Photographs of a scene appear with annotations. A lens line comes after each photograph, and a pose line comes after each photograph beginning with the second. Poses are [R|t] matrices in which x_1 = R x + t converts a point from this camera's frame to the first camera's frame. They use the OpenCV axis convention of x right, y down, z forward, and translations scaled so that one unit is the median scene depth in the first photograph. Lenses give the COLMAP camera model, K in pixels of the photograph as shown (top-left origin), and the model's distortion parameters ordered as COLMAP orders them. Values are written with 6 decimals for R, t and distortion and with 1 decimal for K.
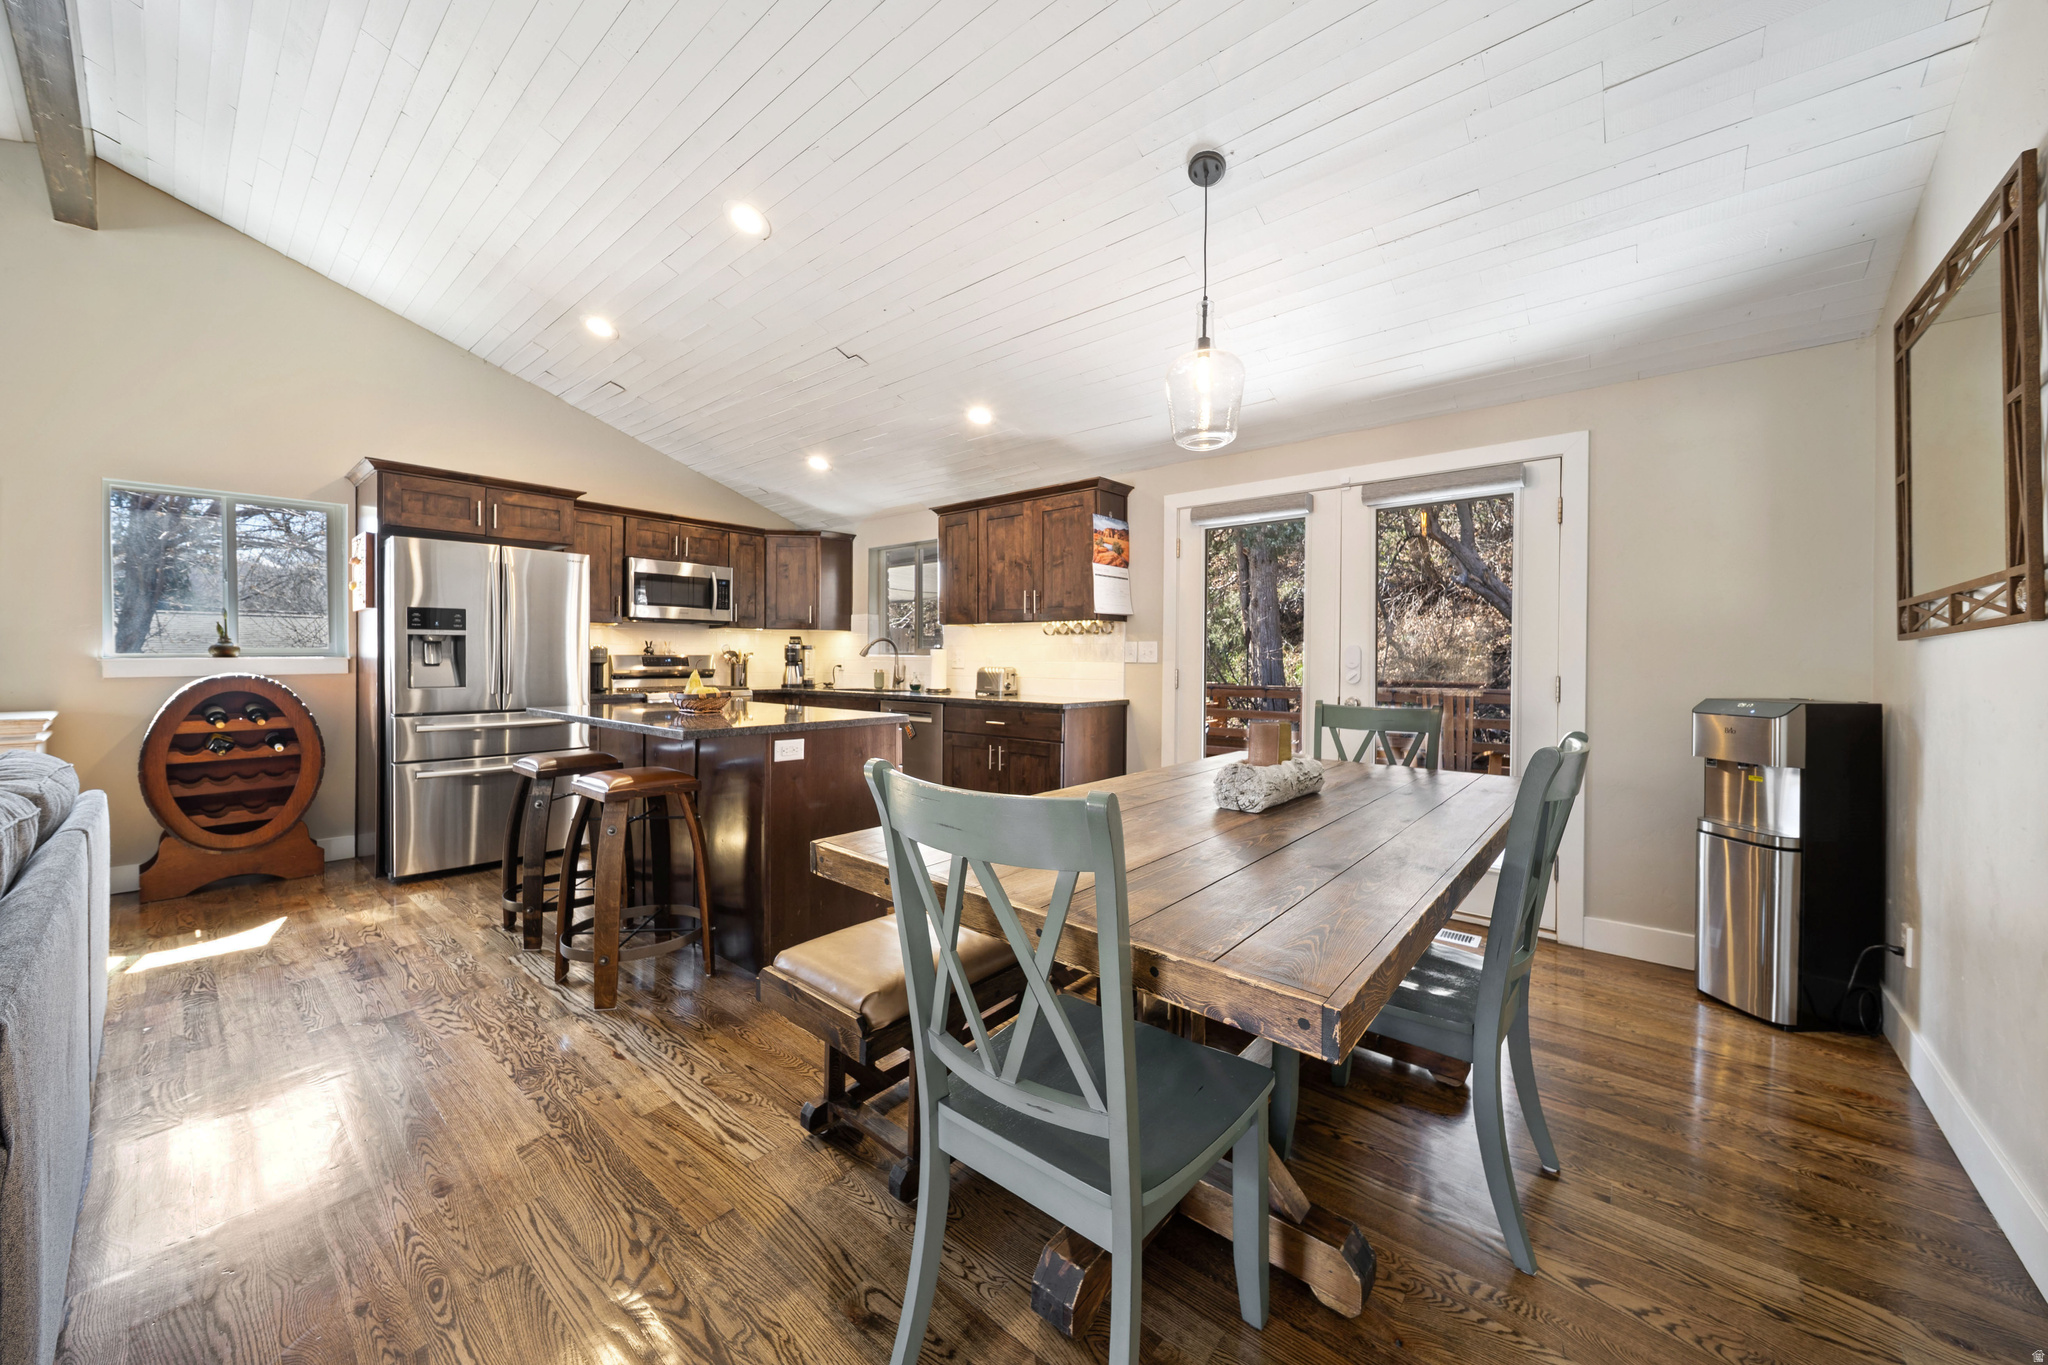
lens RADIAL K [[735.3, 0, 1015.7], [0, 735.3, 664.3], [0, 0, 1]] dist [0.000161, -0.000236]
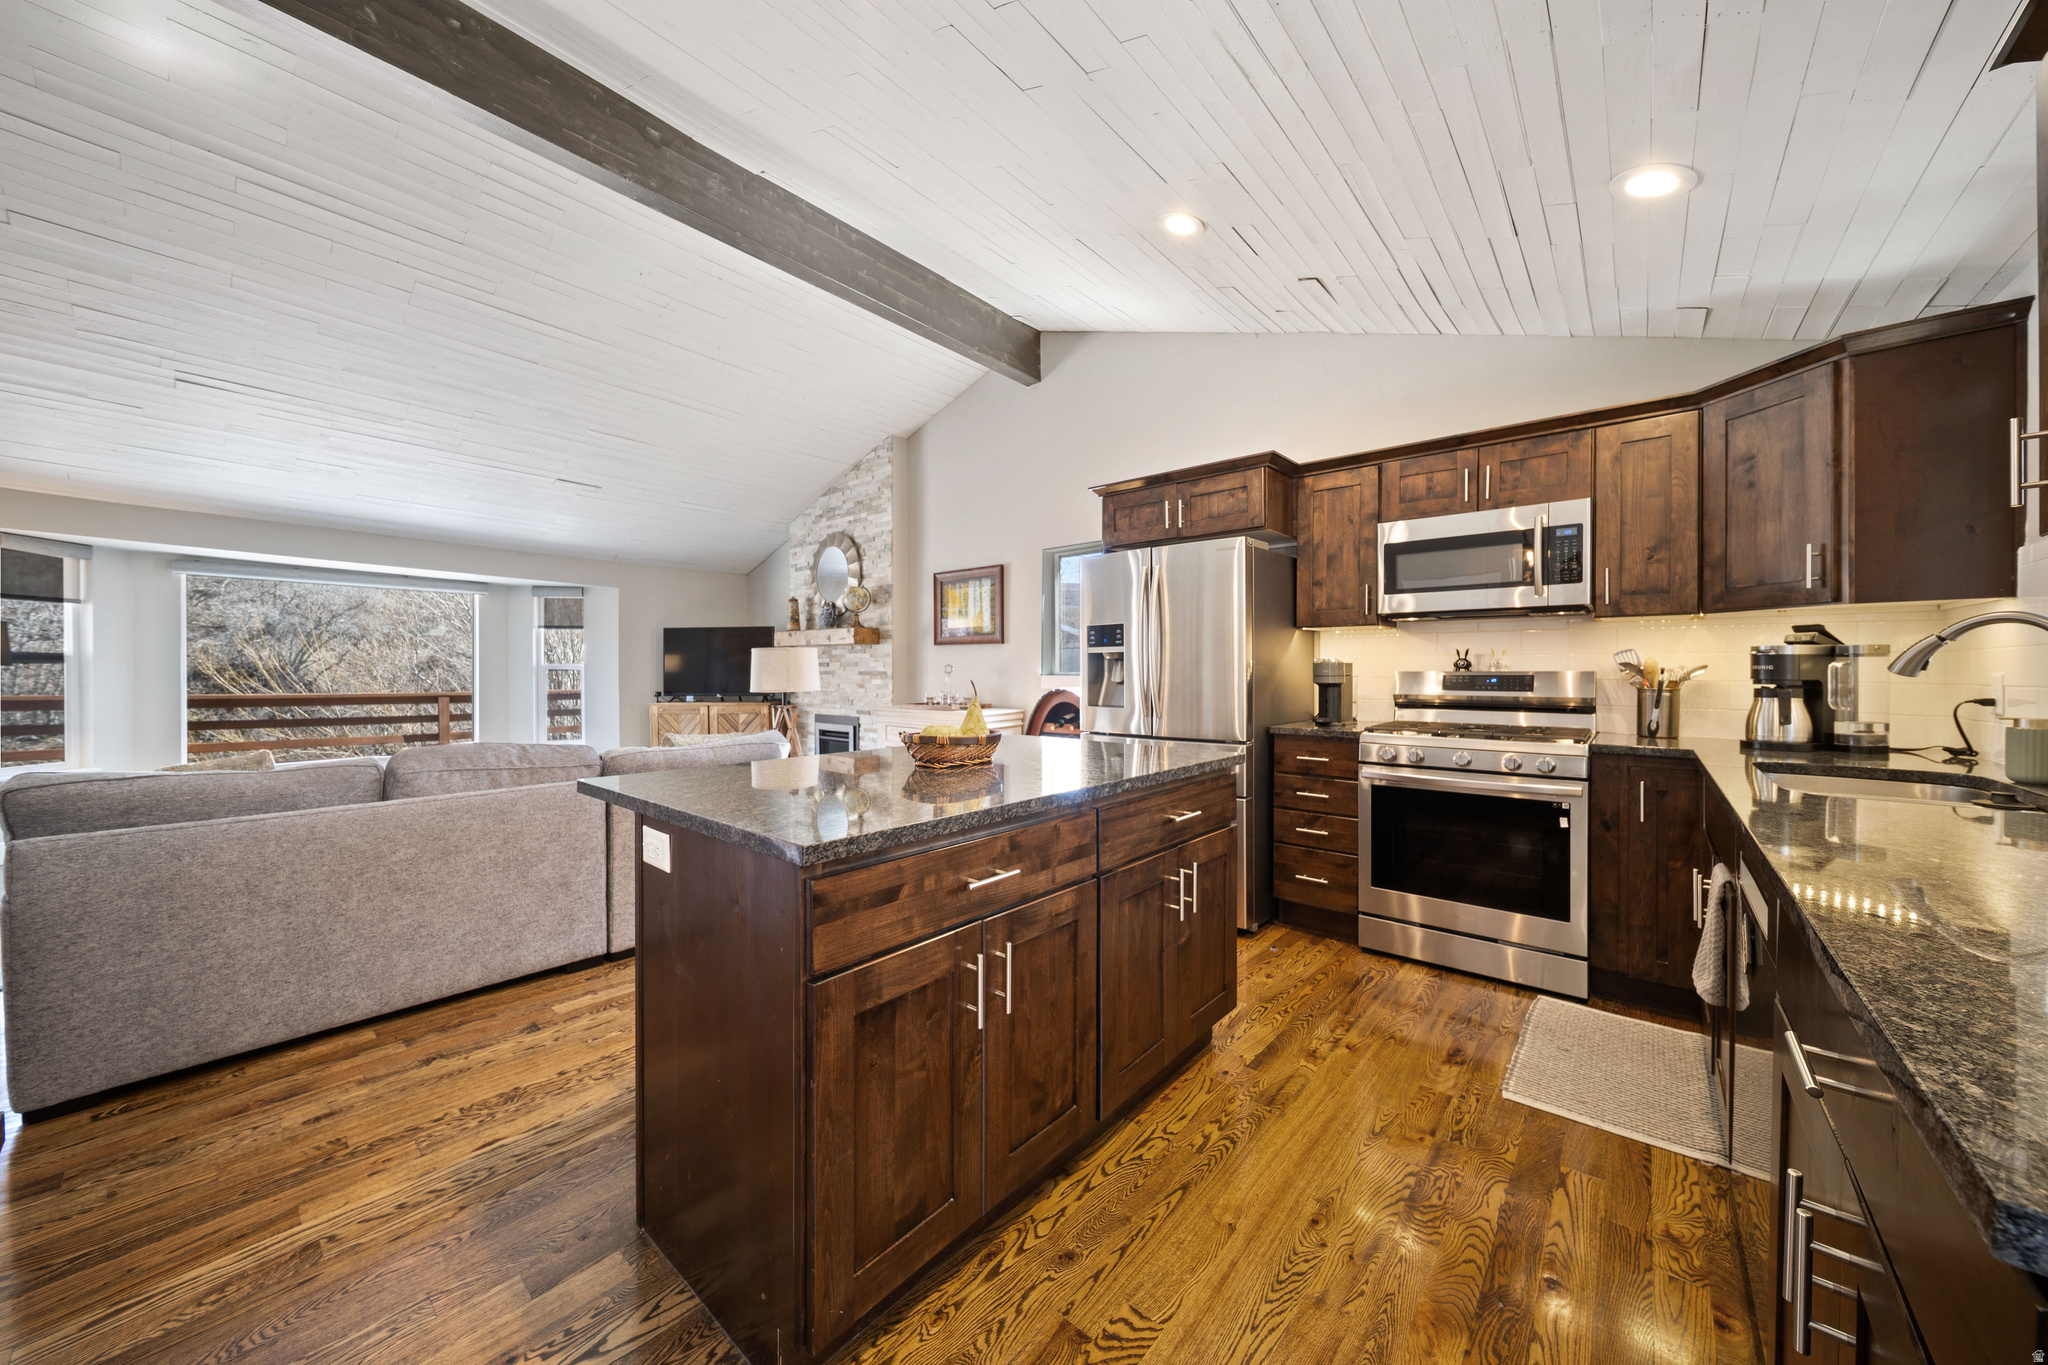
lens RADIAL K [[716.4, 0, 1019.8], [0, 716.4, 676.4], [0, 0, 1]] dist [-0.000503, -0.000283]
pose [[-0.007633, 0.004369, -0.999961, 0.145699], [-0.008289, 0.999956, 0.004433, -0.010590], [0.999937, 0.008323, -0.007597, 0.821424]]
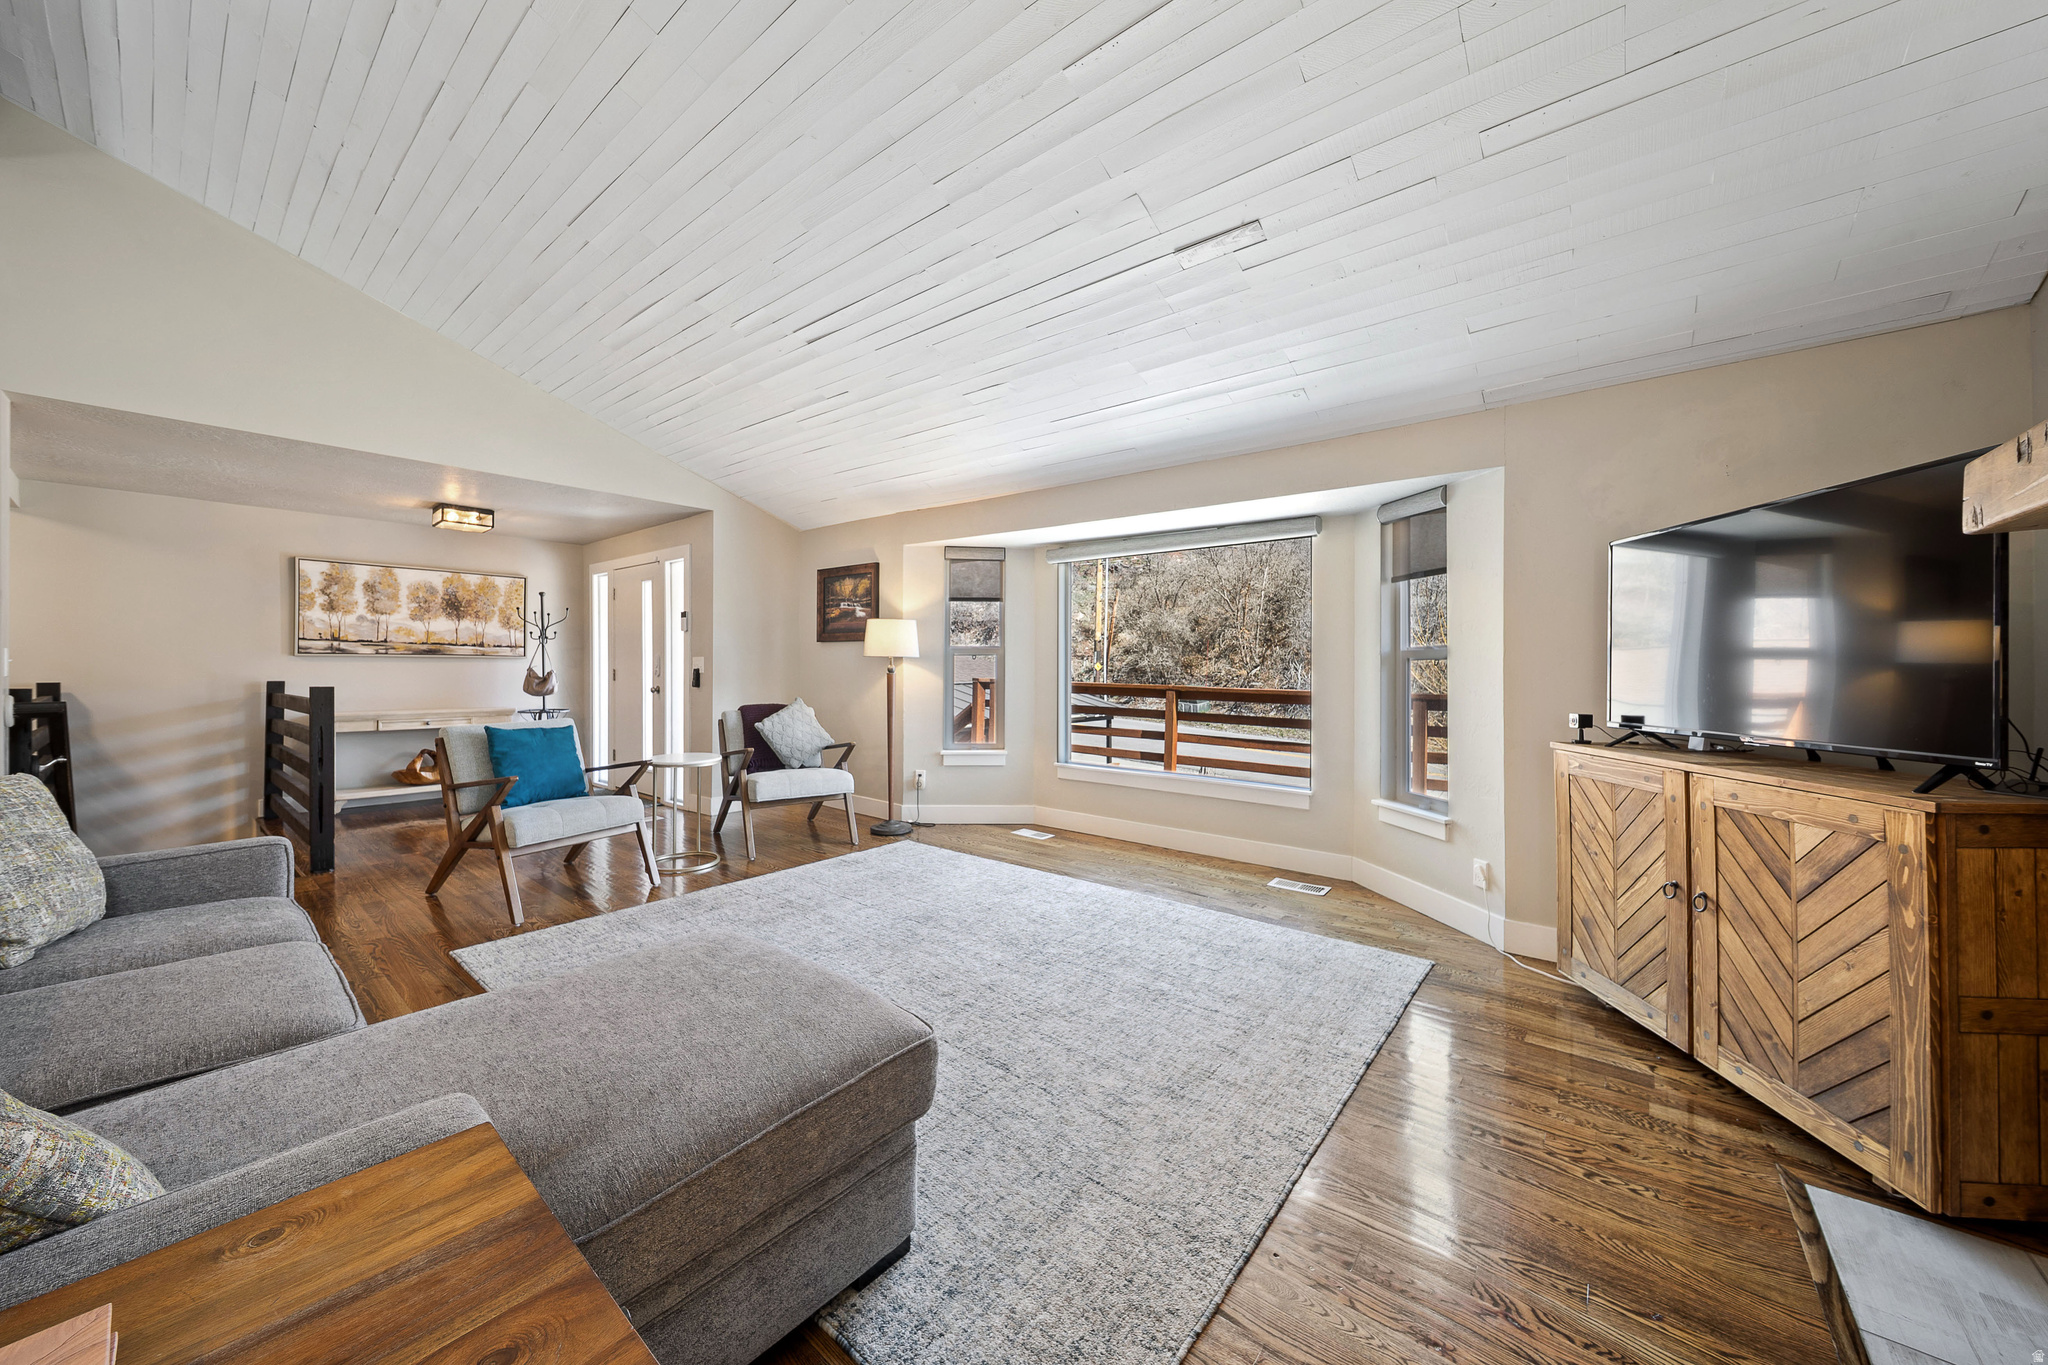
lens RADIAL K [[720.1, 0, 1022.5], [0, 720.1, 670.9], [0, 0, 1]] dist [-0.002084, -0.000677]
pose [[-0.999830, -0.005165, -0.017713, -0.986775], [-0.005410, 0.999890, 0.013809, -0.004318], [0.017640, 0.013902, -0.999748, 0.589937]]
